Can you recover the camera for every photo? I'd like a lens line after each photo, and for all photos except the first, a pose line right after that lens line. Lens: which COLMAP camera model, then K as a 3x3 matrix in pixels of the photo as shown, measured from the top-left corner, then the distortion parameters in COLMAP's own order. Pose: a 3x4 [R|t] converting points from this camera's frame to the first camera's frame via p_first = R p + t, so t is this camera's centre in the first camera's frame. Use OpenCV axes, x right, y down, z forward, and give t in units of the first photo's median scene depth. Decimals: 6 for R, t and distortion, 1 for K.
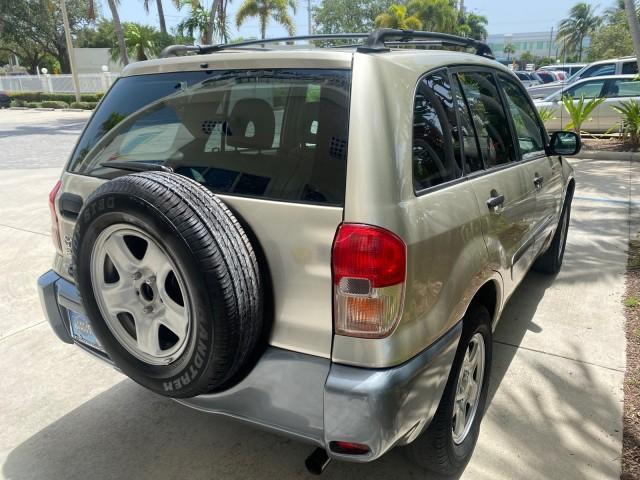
lens RADIAL K [[494.8, 0, 319.3], [0, 494.8, 238.3], [0, 0, 1]] dist [-0.001425, 0.001970]
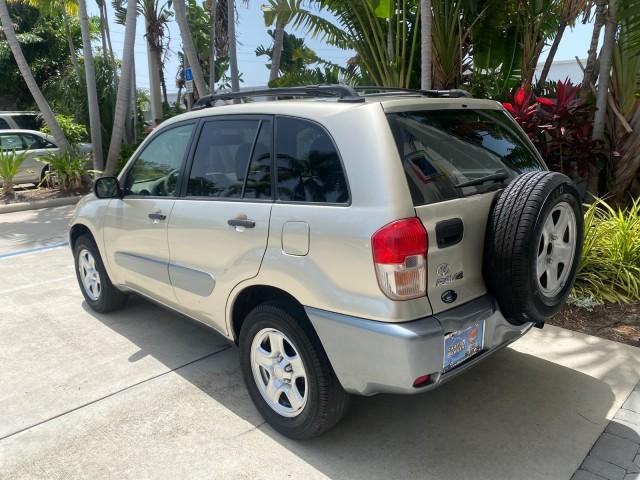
lens RADIAL K [[494.8, 0, 319.3], [0, 494.8, 238.3], [0, 0, 1]] dist [-0.001425, 0.001970]
pose [[0.233490, -0.209505, 0.949521, -0.136029], [0.313100, 0.940702, 0.130567, -0.023533], [-0.920571, 0.266809, 0.285241, 0.083137]]
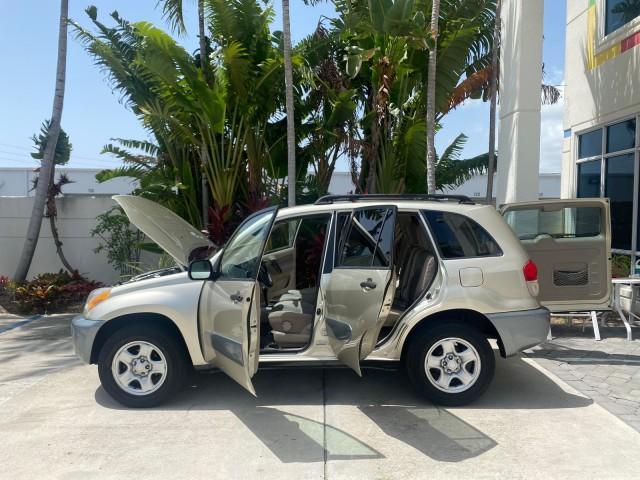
lens RADIAL K [[492.5, 0, 320.0], [0, 492.5, 240.0], [0, 0, 1]] dist [0.010824, -0.003445]
pose [[-0.520869, -0.024490, 0.853285, -0.165544], [0.273352, 0.942168, 0.193903, -0.074237], [-0.808687, 0.334245, -0.484051, 0.241663]]
